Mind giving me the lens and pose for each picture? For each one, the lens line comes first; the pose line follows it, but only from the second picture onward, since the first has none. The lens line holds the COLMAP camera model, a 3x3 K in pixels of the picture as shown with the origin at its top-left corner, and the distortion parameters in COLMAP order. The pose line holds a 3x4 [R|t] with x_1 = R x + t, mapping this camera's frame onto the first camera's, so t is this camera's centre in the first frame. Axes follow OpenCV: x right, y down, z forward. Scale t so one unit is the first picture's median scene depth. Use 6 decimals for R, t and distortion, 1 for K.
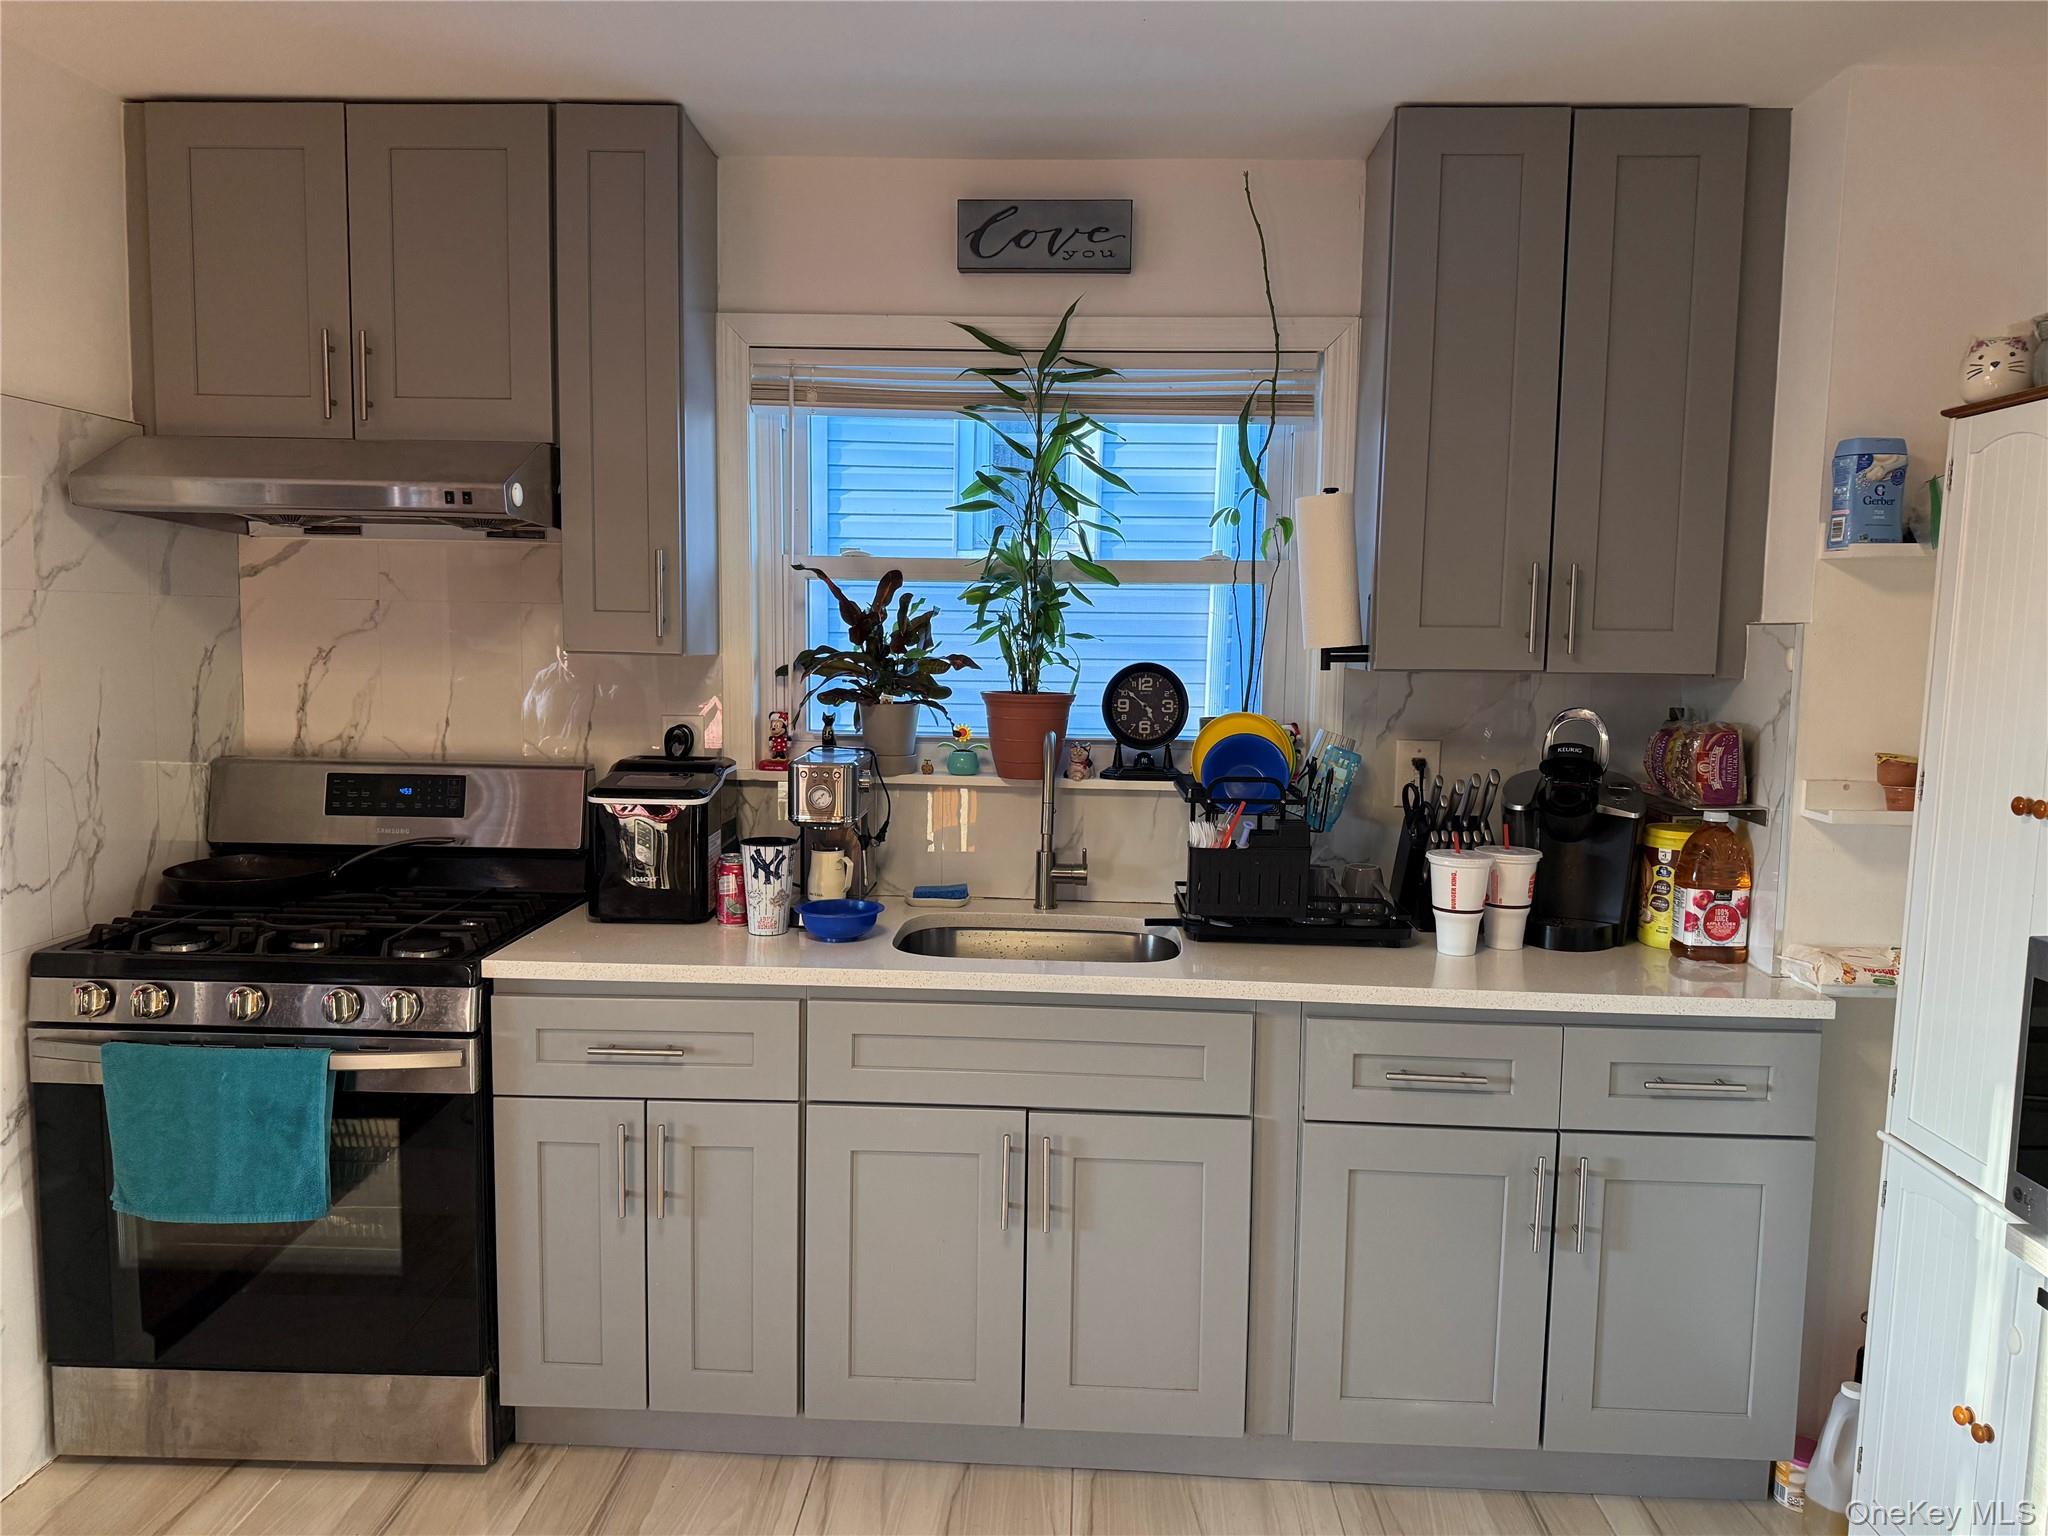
lens RADIAL K [[1440.5, 0, 1013.5], [0, 1440.5, 771.3], [0, 0, 1]] dist [0.098998, -0.136013]
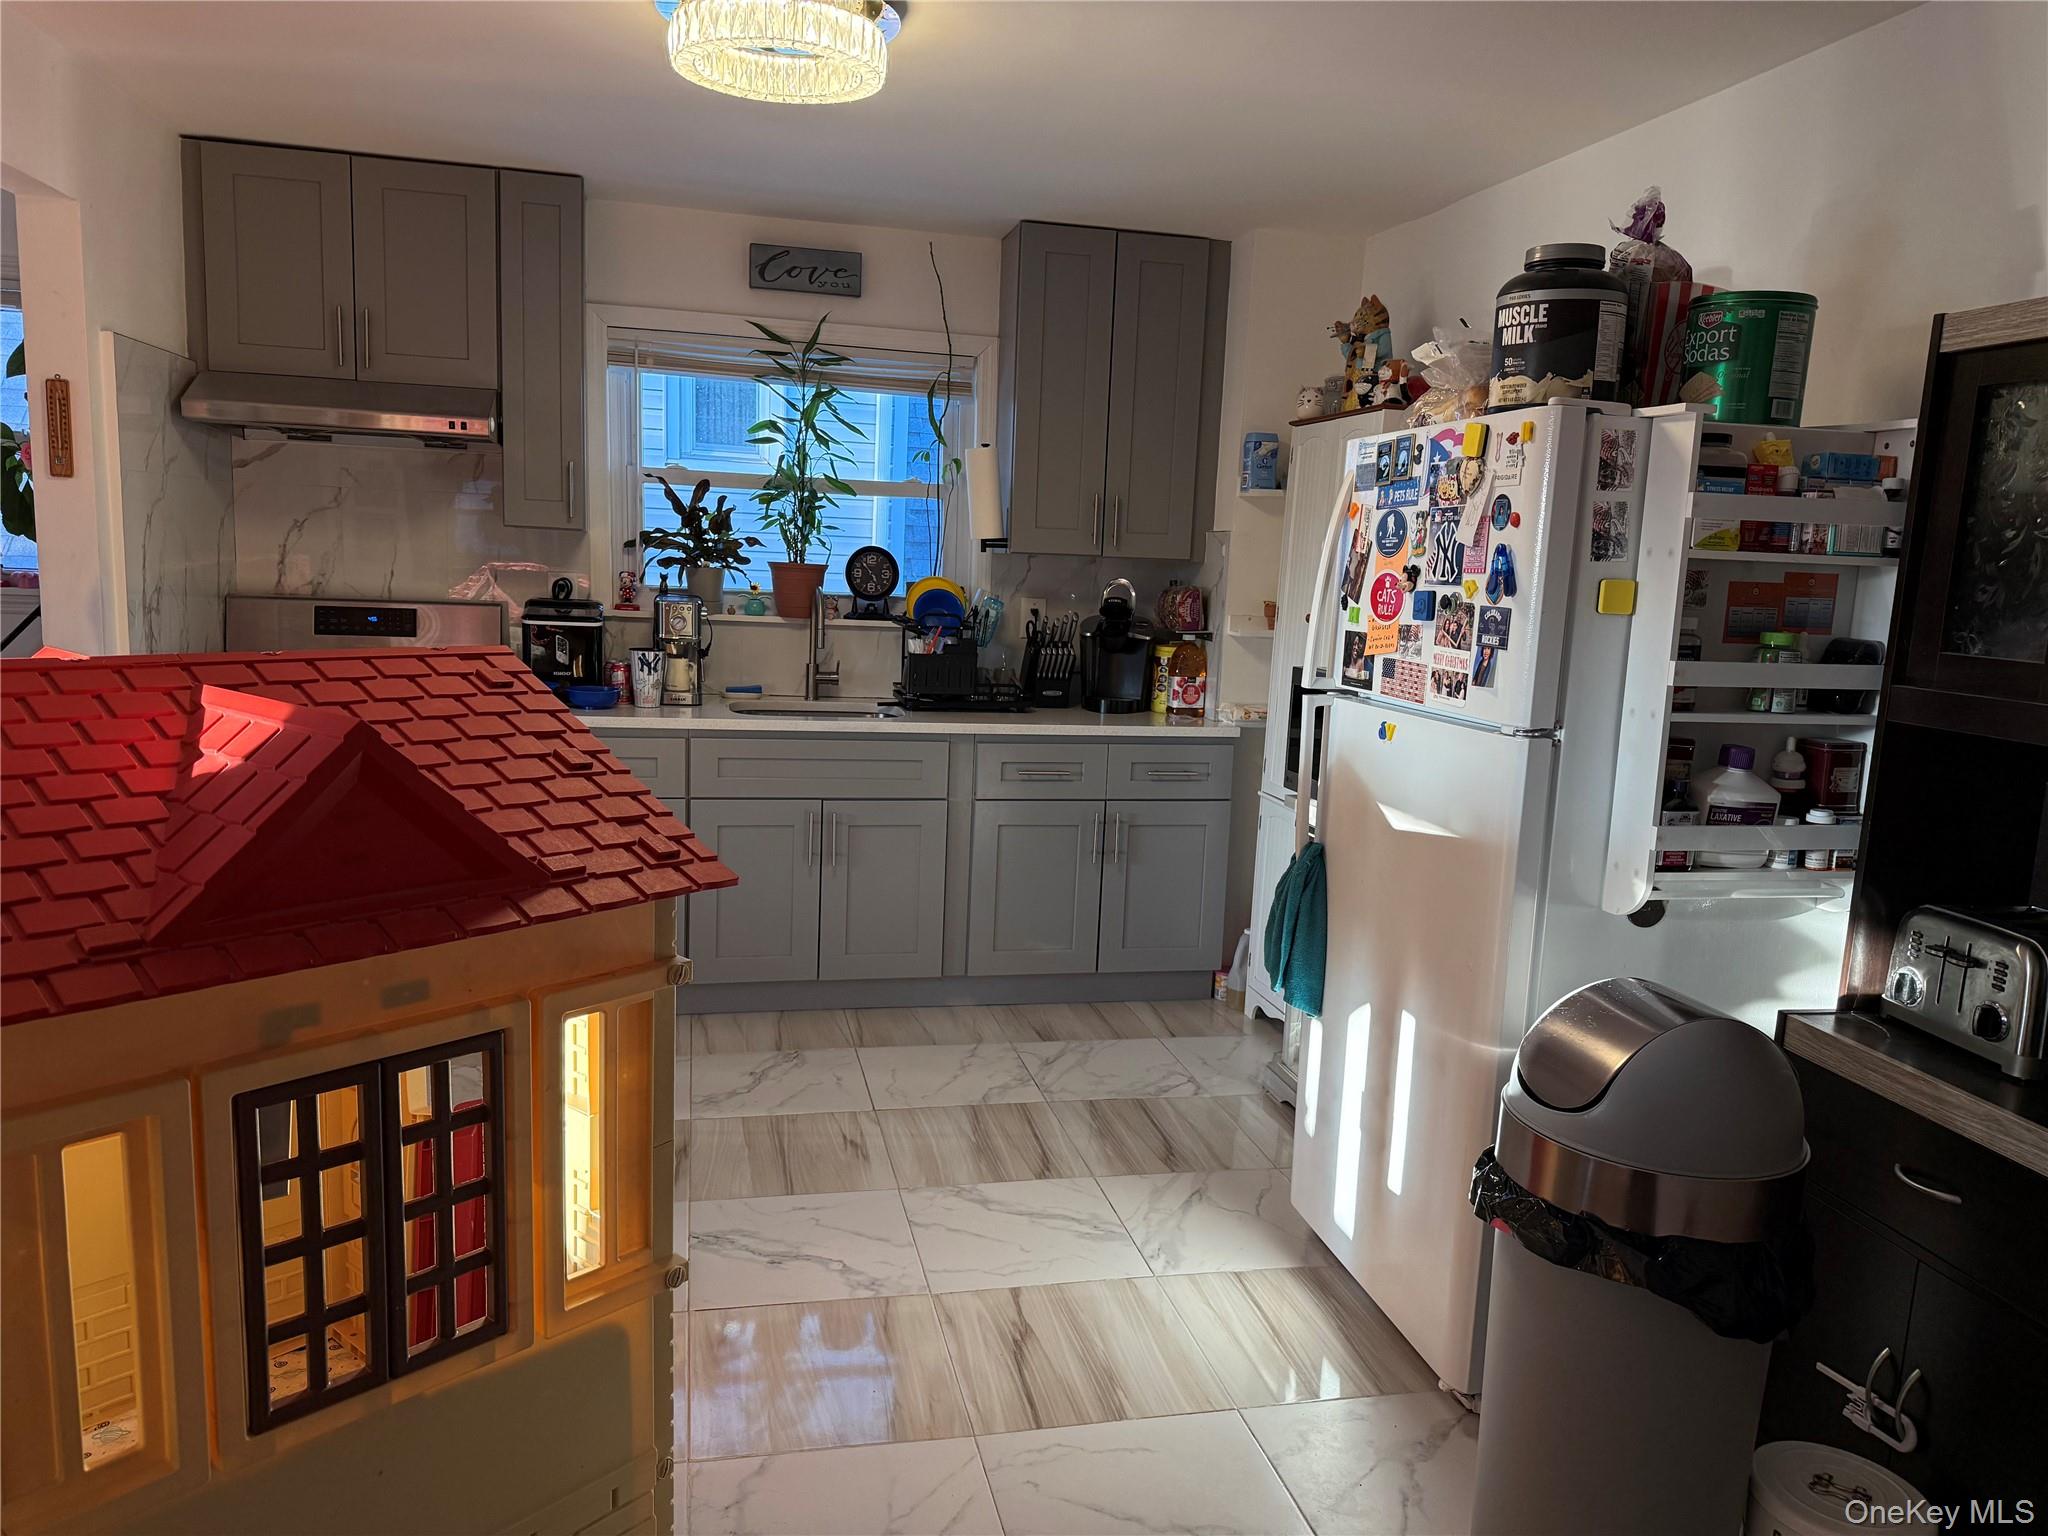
lens RADIAL K [[1396.2, 0, 1037.4], [0, 1396.2, 781.5], [0, 0, 1]] dist [0.115431, -0.167680]
pose [[0.959807, -0.022166, 0.279784, -0.179067], [0.001837, 0.997351, 0.072712, 0.075235], [-0.280654, -0.069275, 0.957306, -0.579417]]
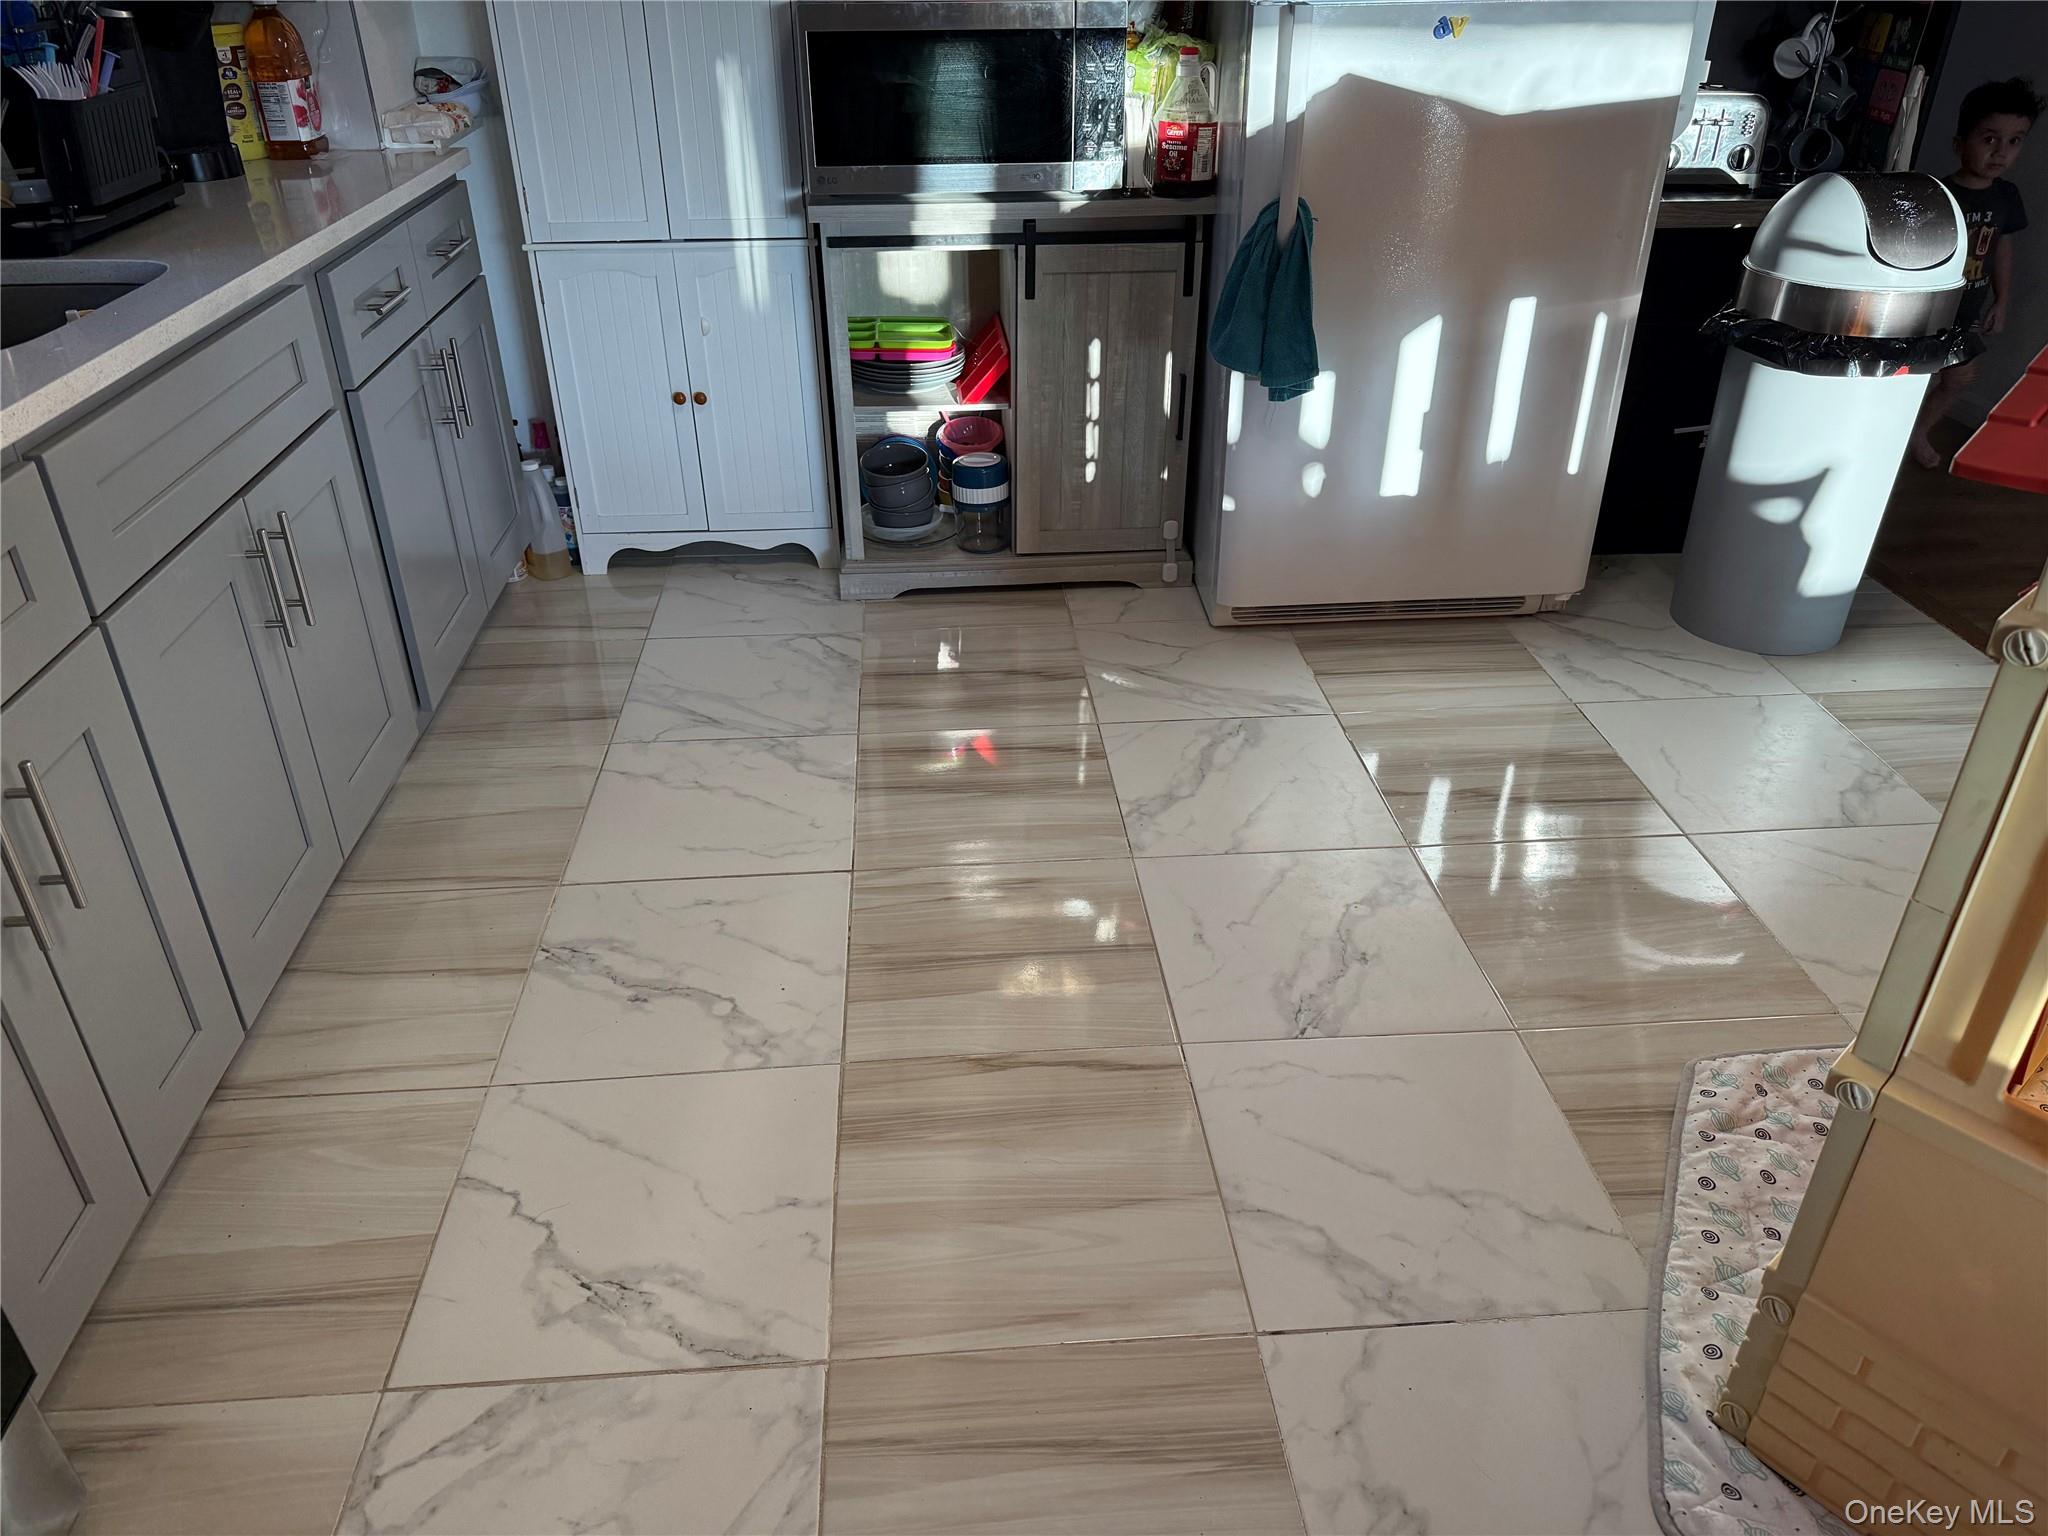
lens RADIAL K [[1394.3, 0, 1024.0], [0, 1394.3, 768.0], [0, 0, 1]] dist [0.123279, -0.211167]
pose [[-0.112564, -0.531528, 0.839528, -0.603540], [0.100343, 0.834498, 0.541797, -0.003895], [-0.988565, 0.145227, -0.040599, 0.544450]]
